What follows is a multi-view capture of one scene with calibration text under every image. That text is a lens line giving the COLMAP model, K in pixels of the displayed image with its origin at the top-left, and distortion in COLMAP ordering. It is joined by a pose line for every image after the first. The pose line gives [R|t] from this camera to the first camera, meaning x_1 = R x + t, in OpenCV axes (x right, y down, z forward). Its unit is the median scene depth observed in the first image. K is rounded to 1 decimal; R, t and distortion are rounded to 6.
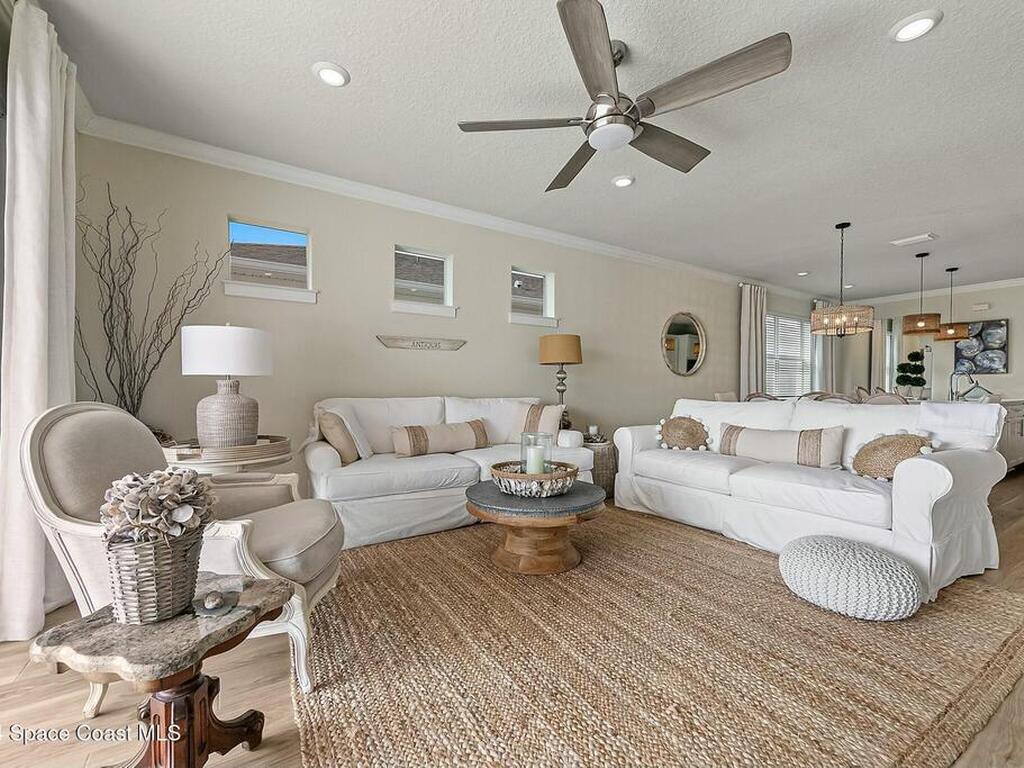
lens RADIAL K [[441.6, 0, 529.8], [0, 441.6, 389.2], [0, 0, 1]] dist [0.008342, 0.001949]
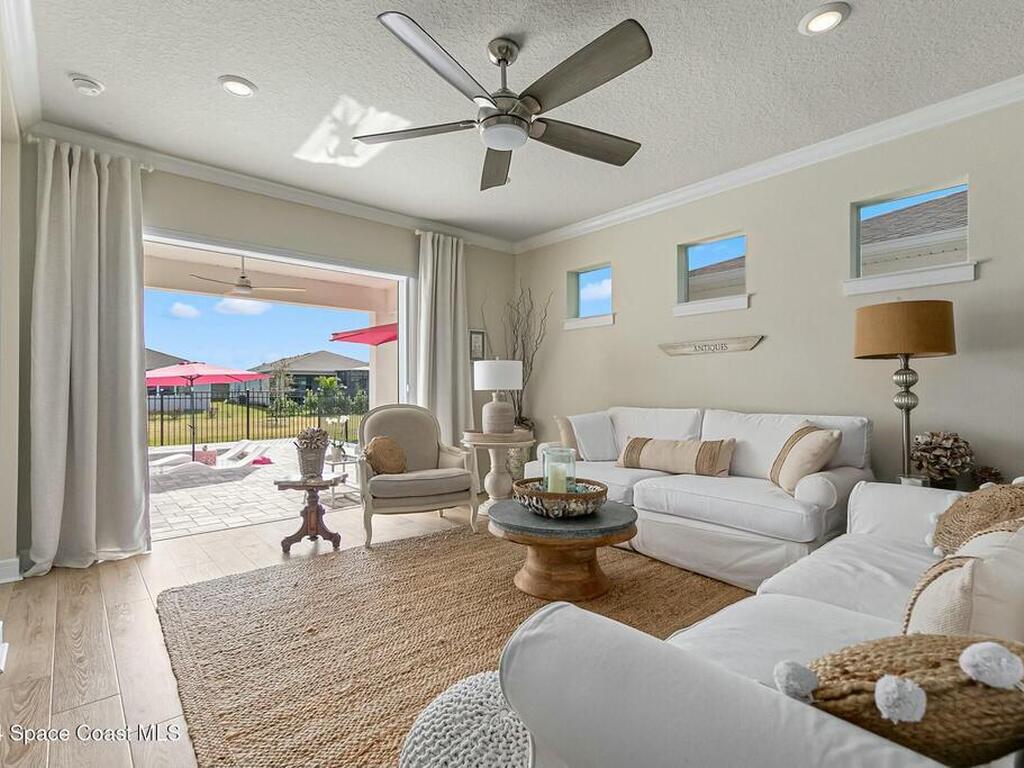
lens RADIAL K [[493.6, 0, 483.7], [0, 493.6, 389.6], [0, 0, 1]] dist [-0.012566, 0.000970]
pose [[0.102977, -0.006436, -0.994663, 0.709954], [-0.008844, 0.999934, -0.007386, -0.008600], [0.994644, 0.009558, 0.102913, 0.512484]]
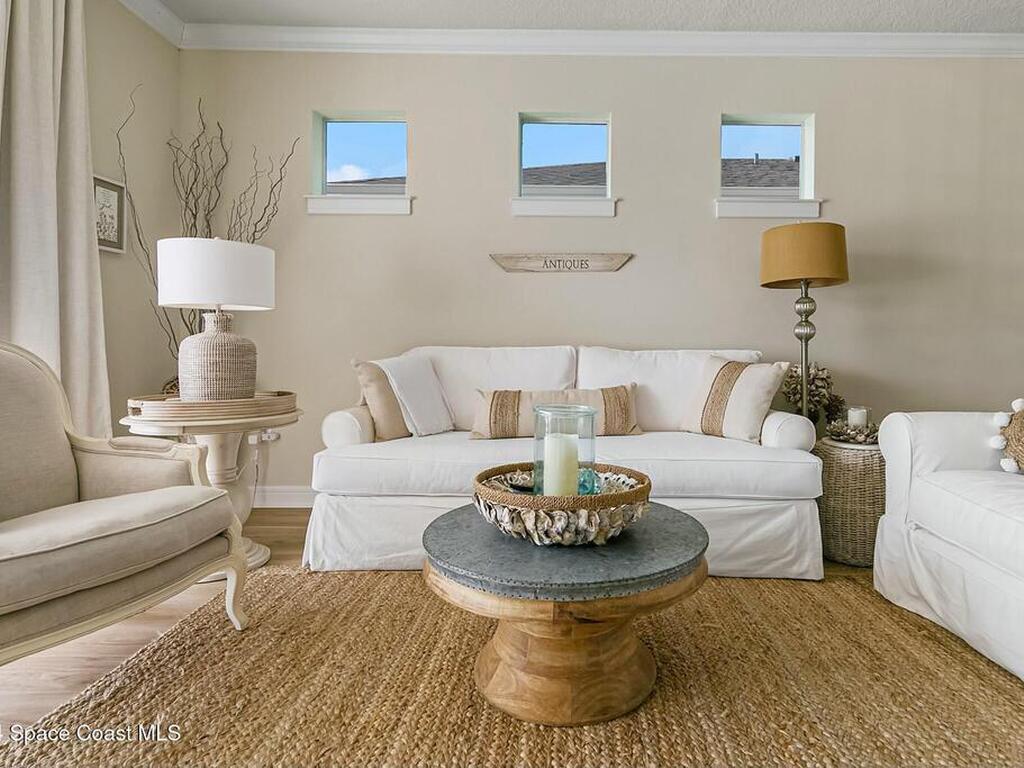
lens RADIAL K [[597.3, 0, 572.3], [0, 597.3, 354.2], [0, 0, 1]] dist [0.004291, -0.001142]
pose [[0.841324, 0.004931, -0.540508, 0.256160], [-0.006859, 0.999975, -0.001555, 0.031224], [0.540487, 0.005015, 0.841337, 0.325714]]
